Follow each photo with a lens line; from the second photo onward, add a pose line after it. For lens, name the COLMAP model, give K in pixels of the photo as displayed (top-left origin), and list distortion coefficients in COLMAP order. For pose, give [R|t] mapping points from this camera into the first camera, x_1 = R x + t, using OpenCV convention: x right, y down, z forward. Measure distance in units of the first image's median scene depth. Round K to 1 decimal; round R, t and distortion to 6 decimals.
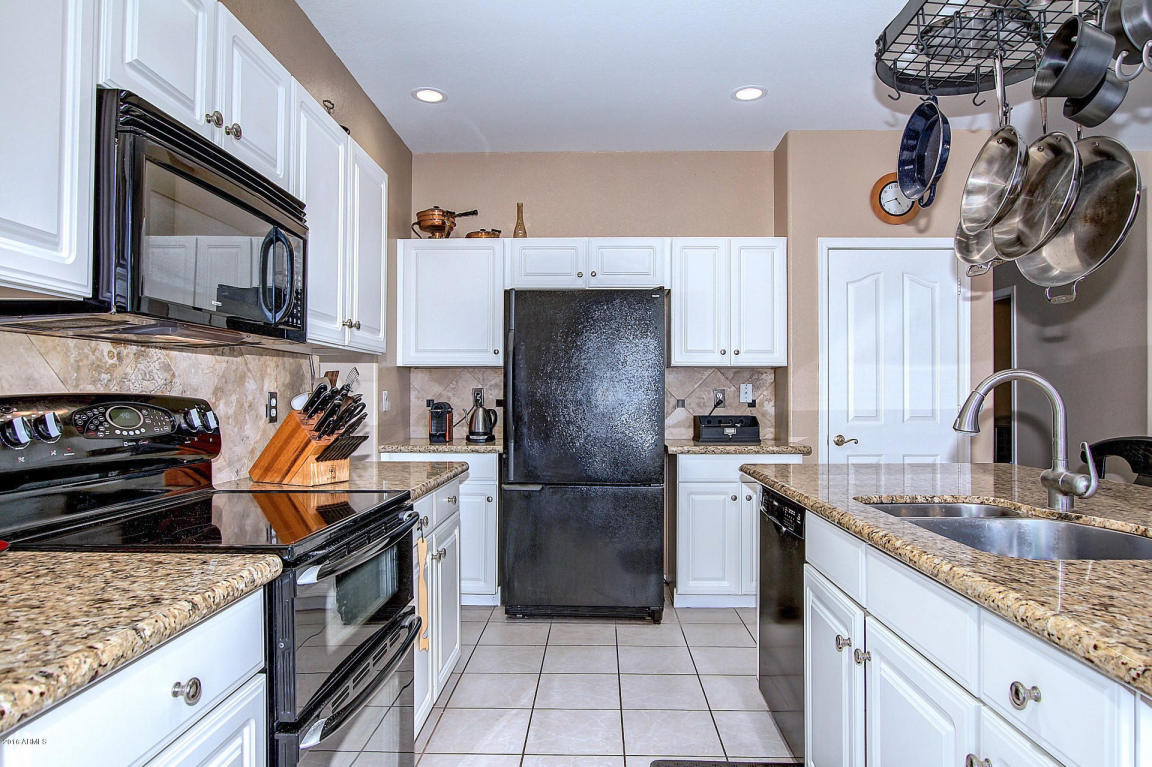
lens RADIAL K [[681.2, 0, 569.1], [0, 681.2, 388.5], [0, 0, 1]] dist [-0.017582, 0.000946]
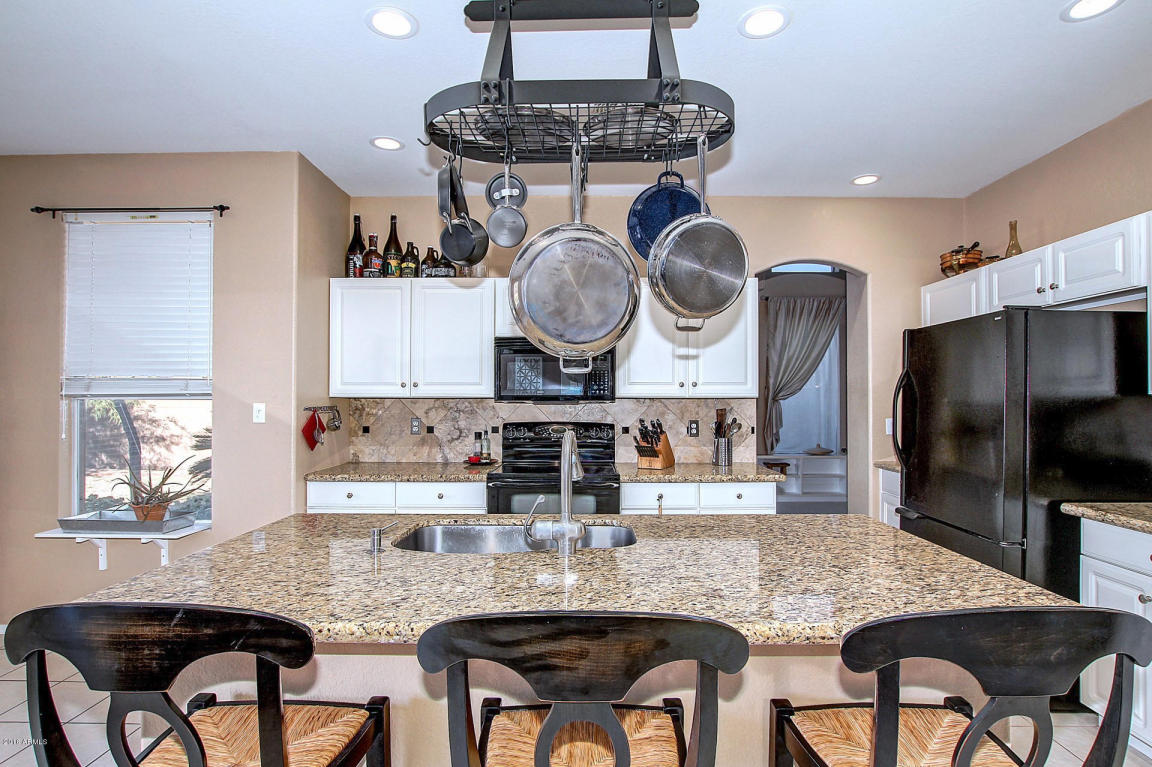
lens RADIAL K [[574.1, 0, 588.1], [0, 574.1, 385.5], [0, 0, 1]] dist [-0.024865, -0.000555]
pose [[0.048131, -0.023072, -0.998575, 0.712143], [0.008436, 0.999707, -0.022692, -0.036184], [0.998805, -0.007331, 0.048311, 0.401340]]
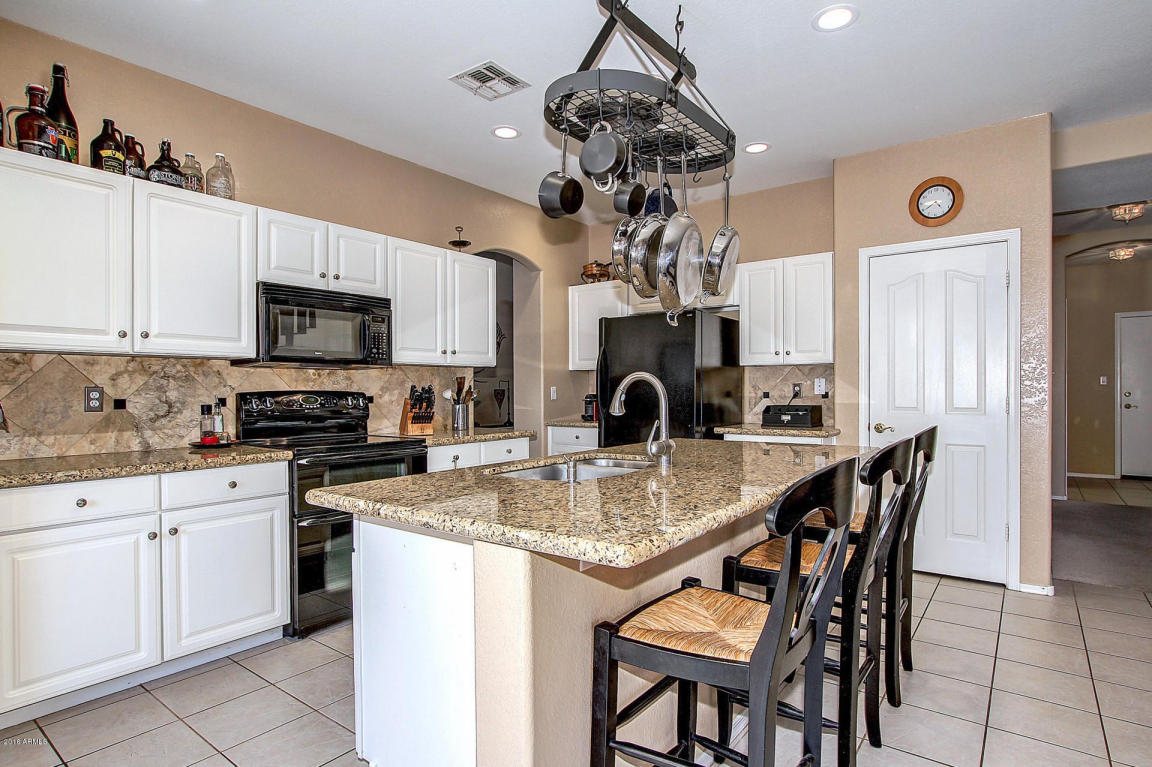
lens RADIAL K [[590.6, 0, 581.9], [0, 590.6, 391.3], [0, 0, 1]] dist [-0.037455, 0.000999]
pose [[0.823162, -0.003476, -0.567797, 0.538483], [0.012024, 0.999864, 0.011312, -0.000754], [0.567680, -0.016139, 0.823091, -0.071353]]
